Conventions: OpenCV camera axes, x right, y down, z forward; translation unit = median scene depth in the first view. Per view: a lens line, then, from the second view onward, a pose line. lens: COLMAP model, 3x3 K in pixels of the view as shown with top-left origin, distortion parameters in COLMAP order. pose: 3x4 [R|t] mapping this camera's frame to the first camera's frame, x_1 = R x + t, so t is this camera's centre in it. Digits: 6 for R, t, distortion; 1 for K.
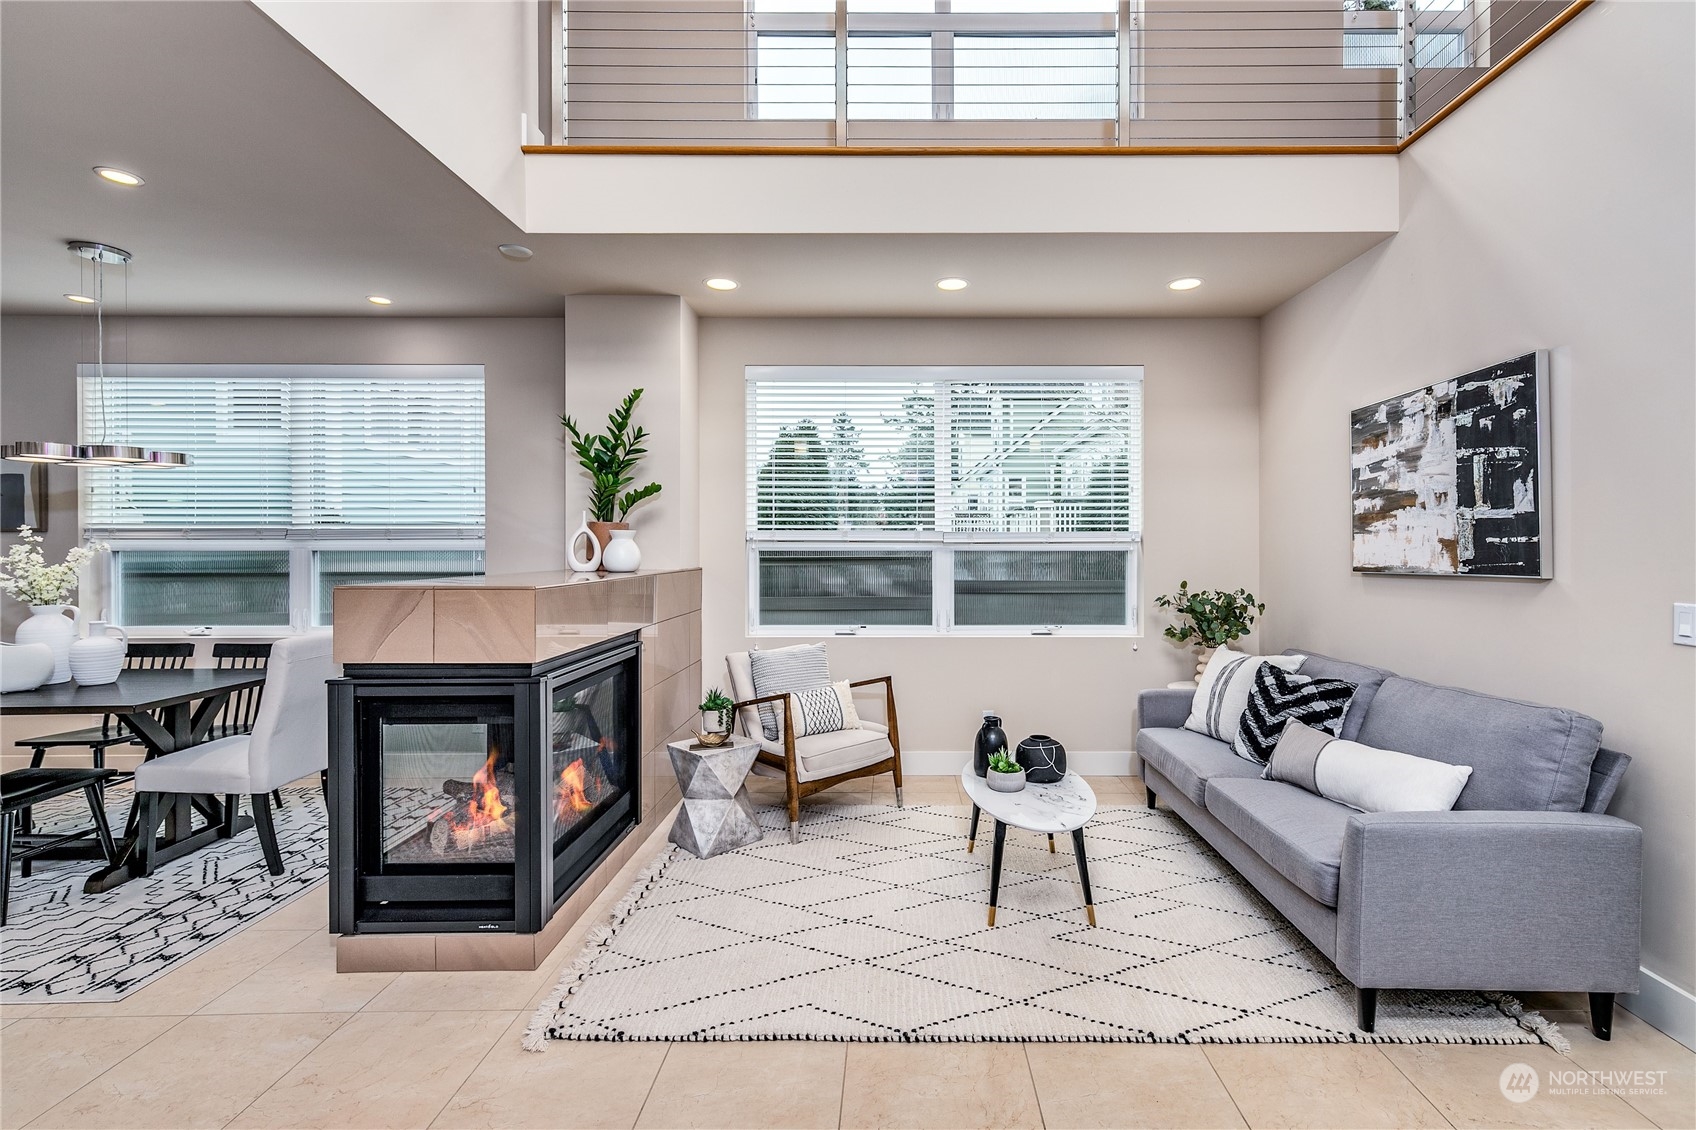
lens RADIAL K [[742.4, 0, 917.7], [0, 742.4, 543.7], [0, 0, 1]] dist [0.013155, -0.001672]
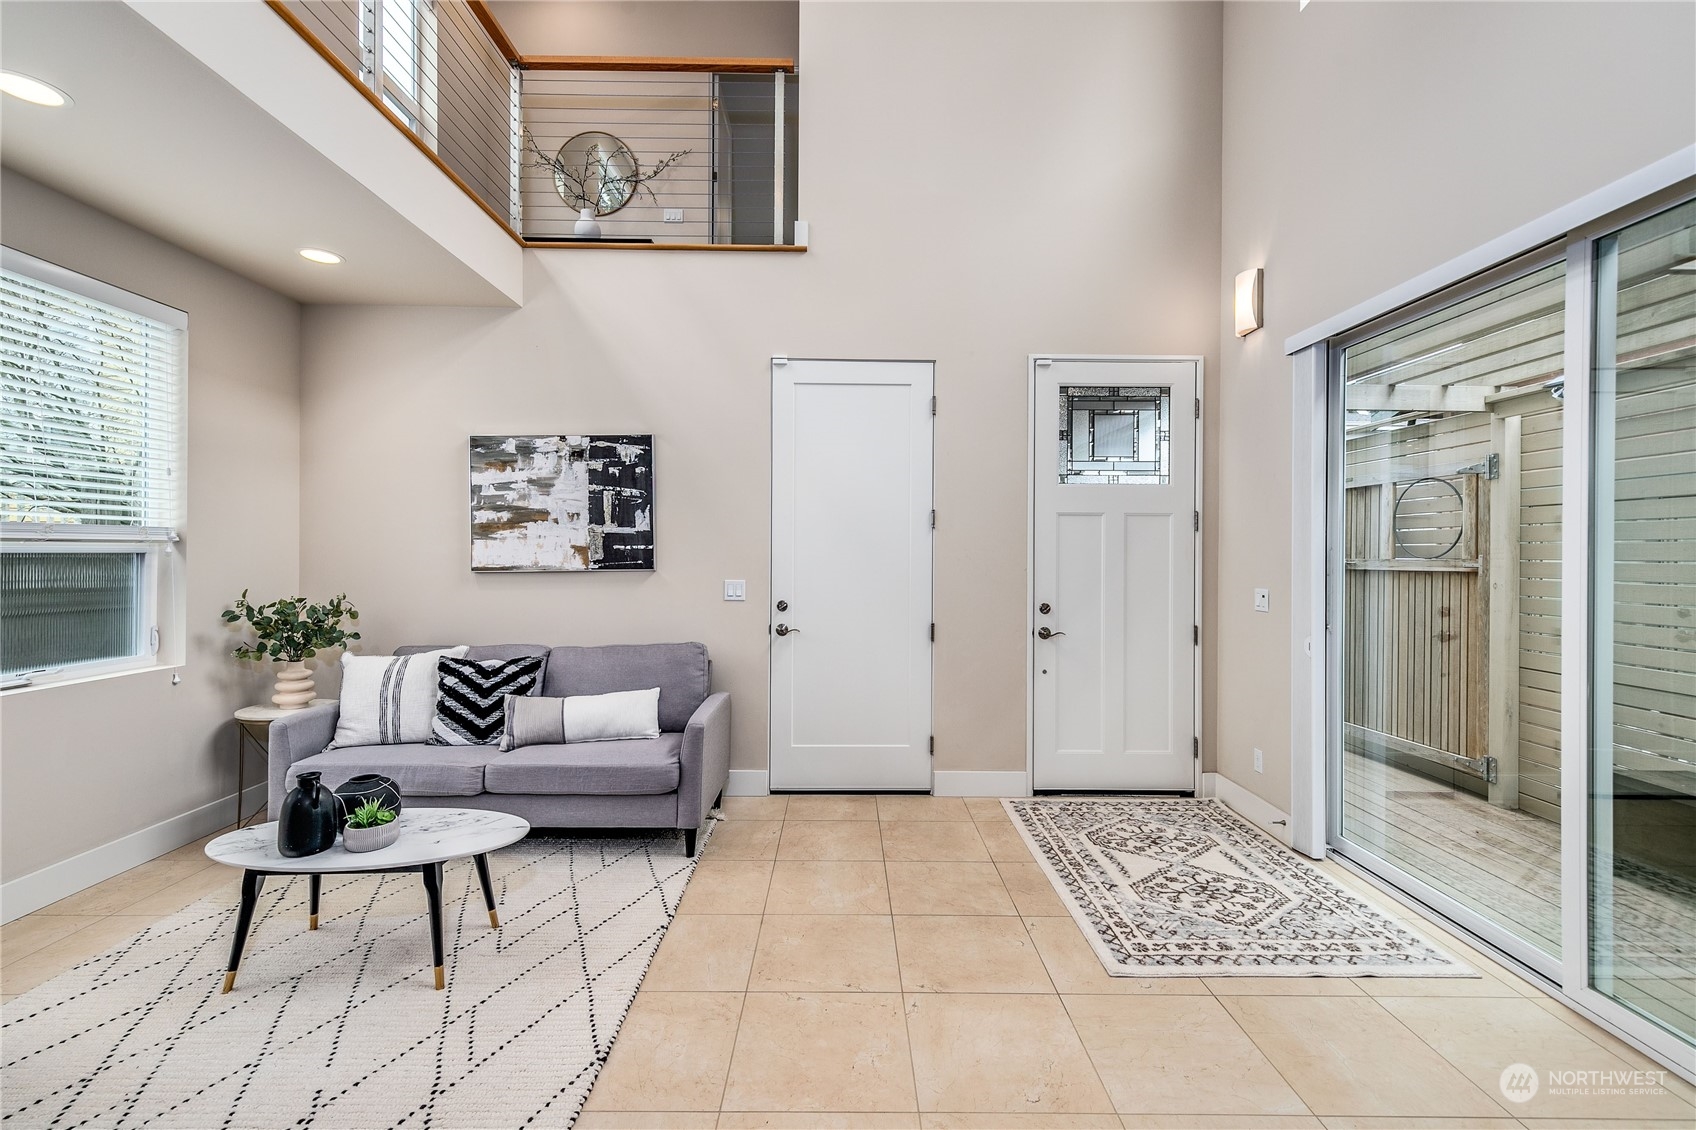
lens RADIAL K [[742.4, 0, 811.2], [0, 742.4, 549.9], [0, 0, 1]] dist [0.013155, -0.001672]
pose [[0.027651, 0.005595, 0.999602, -0.675731], [-0.012497, 0.999908, -0.005251, 0.003483], [-0.999540, -0.012346, 0.027718, 0.492940]]
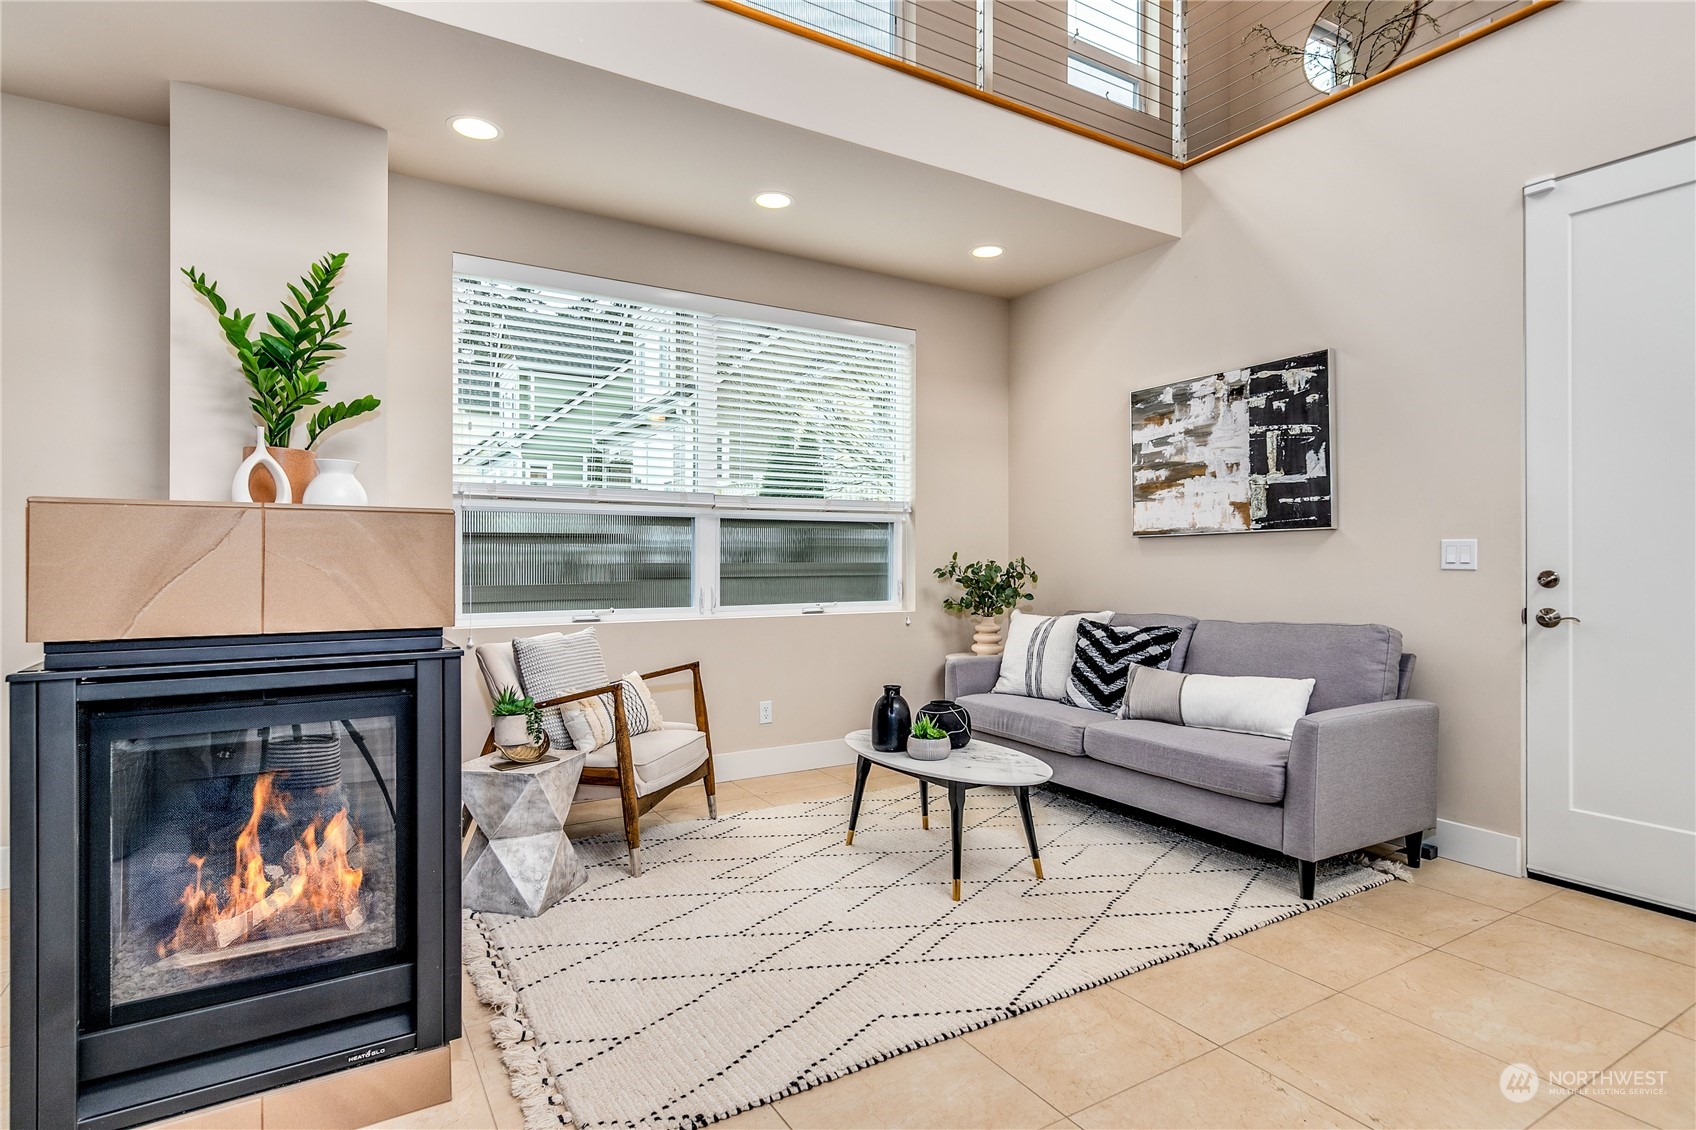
lens RADIAL K [[840.6, 0, 848.1], [0, 840.6, 549.4], [0, 0, 1]] dist [0.010683, -0.000554]
pose [[0.859605, 0.008604, 0.510887, -0.489783], [-0.006894, 0.999963, -0.005241, 0.077347], [-0.510913, 0.000983, 0.859632, 0.157776]]
